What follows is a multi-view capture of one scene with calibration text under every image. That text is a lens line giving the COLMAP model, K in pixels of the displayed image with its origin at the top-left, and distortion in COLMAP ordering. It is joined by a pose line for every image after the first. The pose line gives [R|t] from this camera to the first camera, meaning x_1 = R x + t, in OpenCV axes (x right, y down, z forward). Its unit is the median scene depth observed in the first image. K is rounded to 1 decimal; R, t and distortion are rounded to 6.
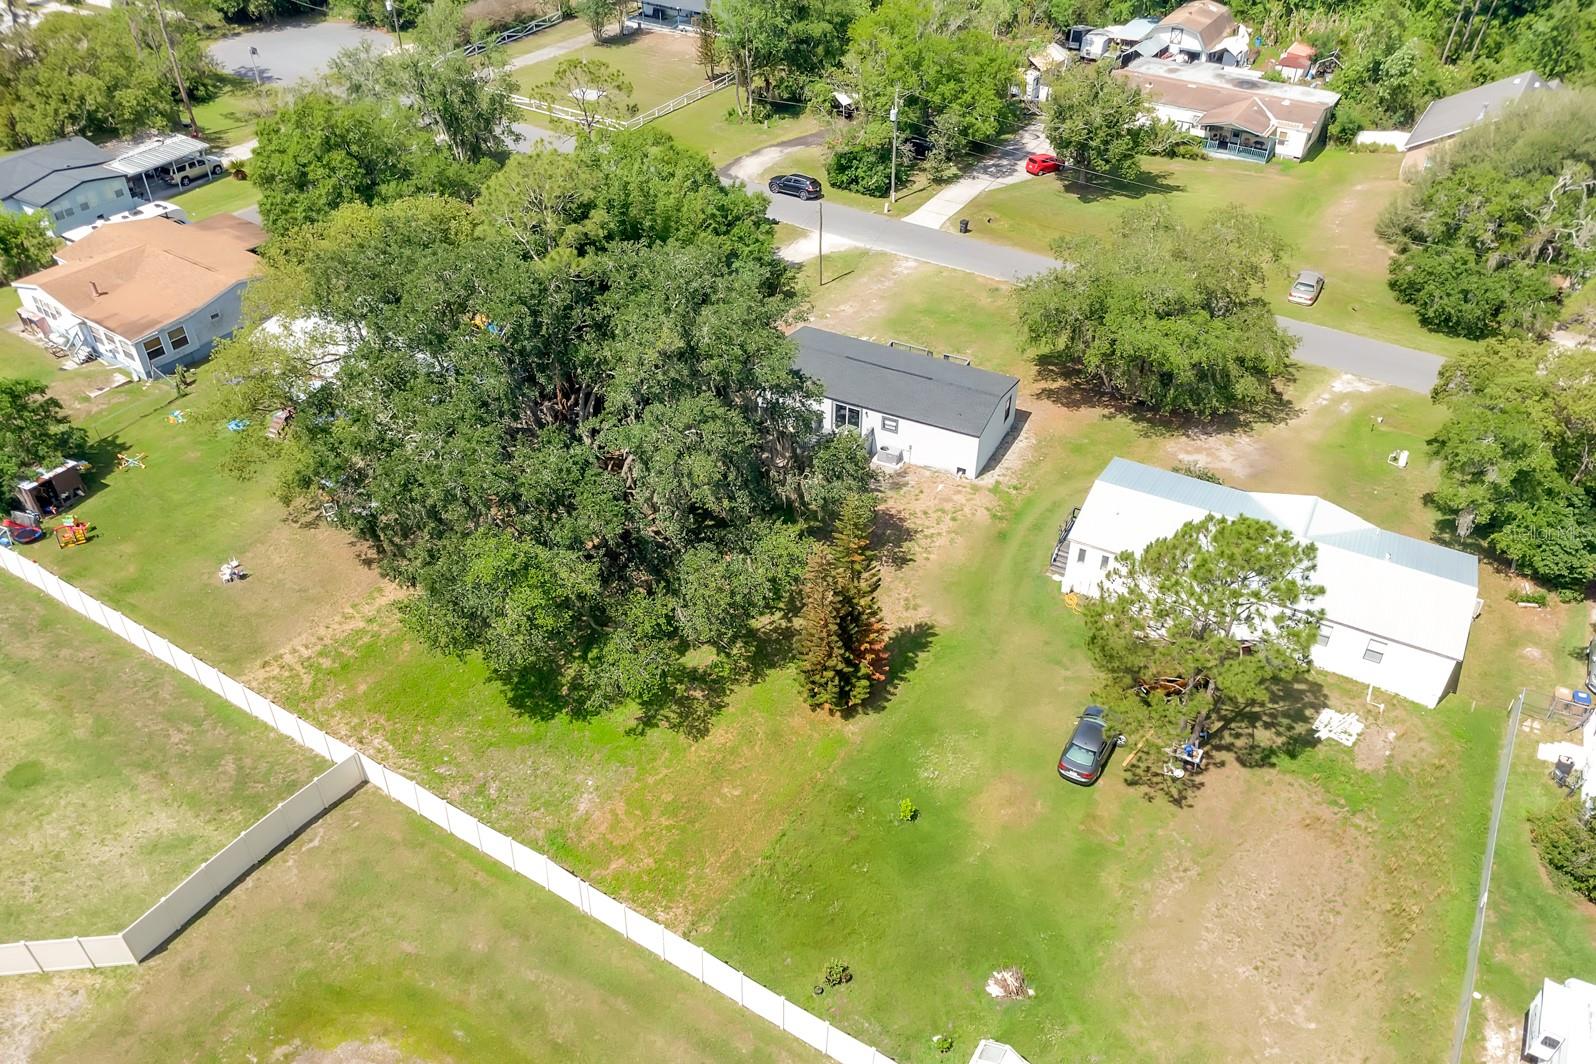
lens RADIAL K [[1151.1, 0, 798.0], [0, 1151.1, 532.0], [0, 0, 1]] dist [-0.001196, -0.000315]
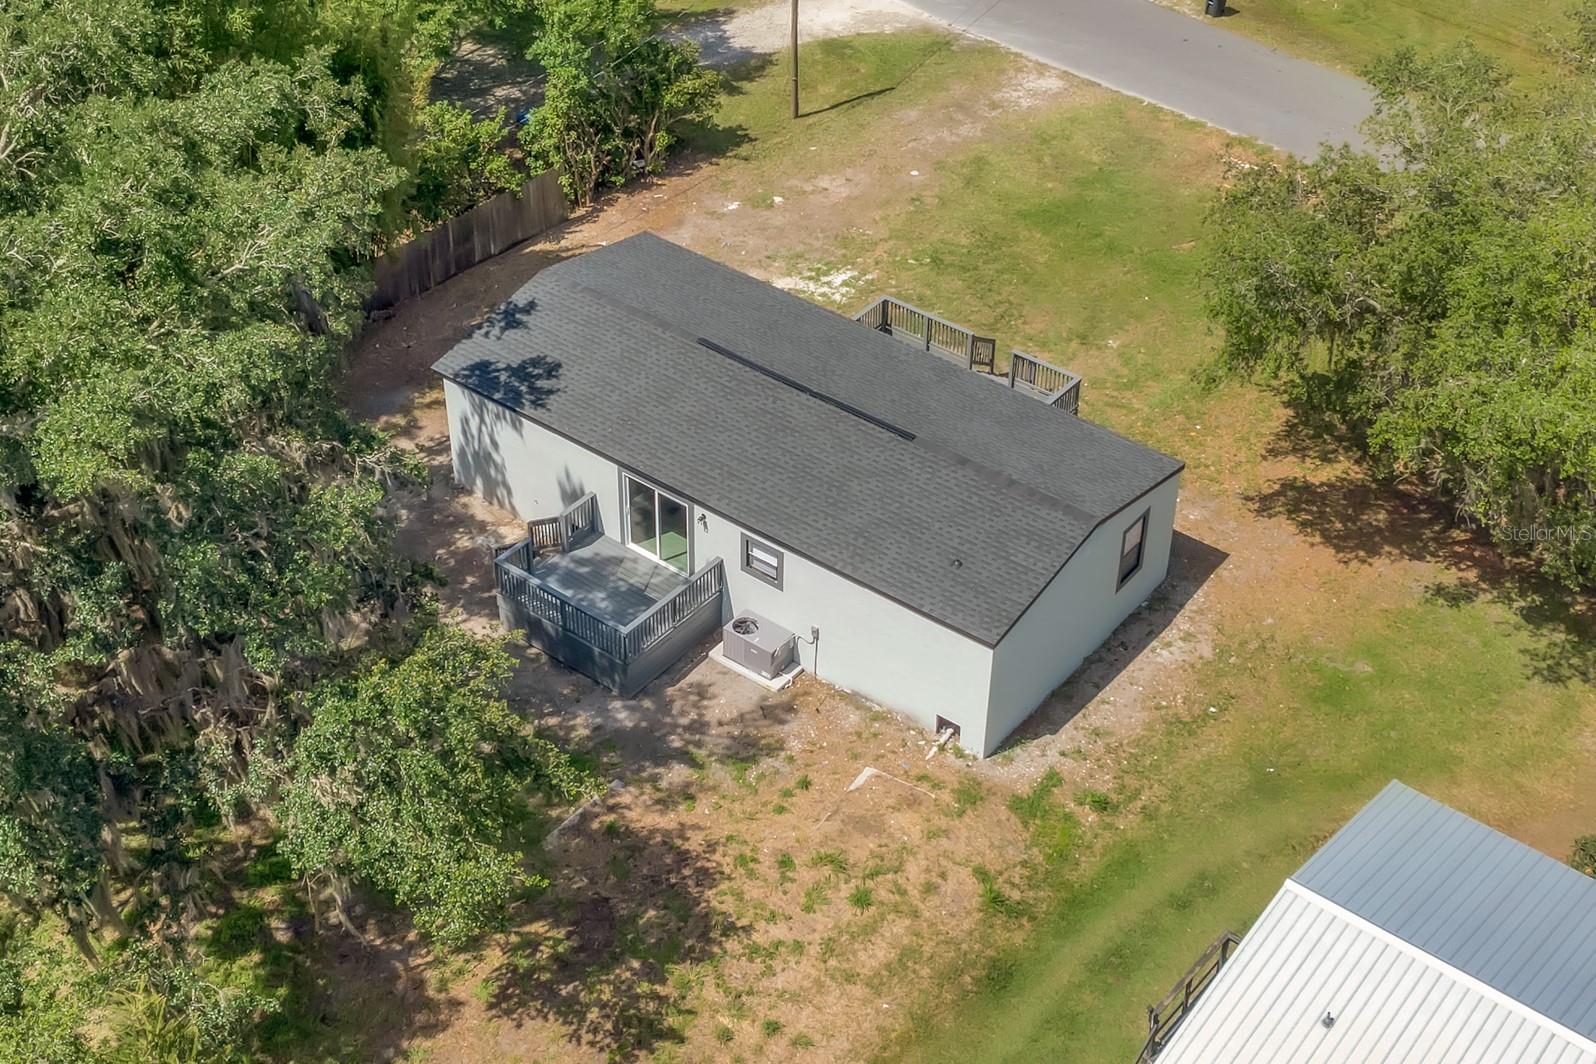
lens RADIAL K [[2089.6, 0, 798.0], [0, 2089.6, 532.0], [0, 0, 1]] dist [-0.028754, 0.010601]
pose [[0.982465, 0.120907, -0.141929, 0.175468], [-0.119643, 0.992664, 0.017442, -0.113008], [0.142997, -0.000155, 0.989723, 0.389647]]
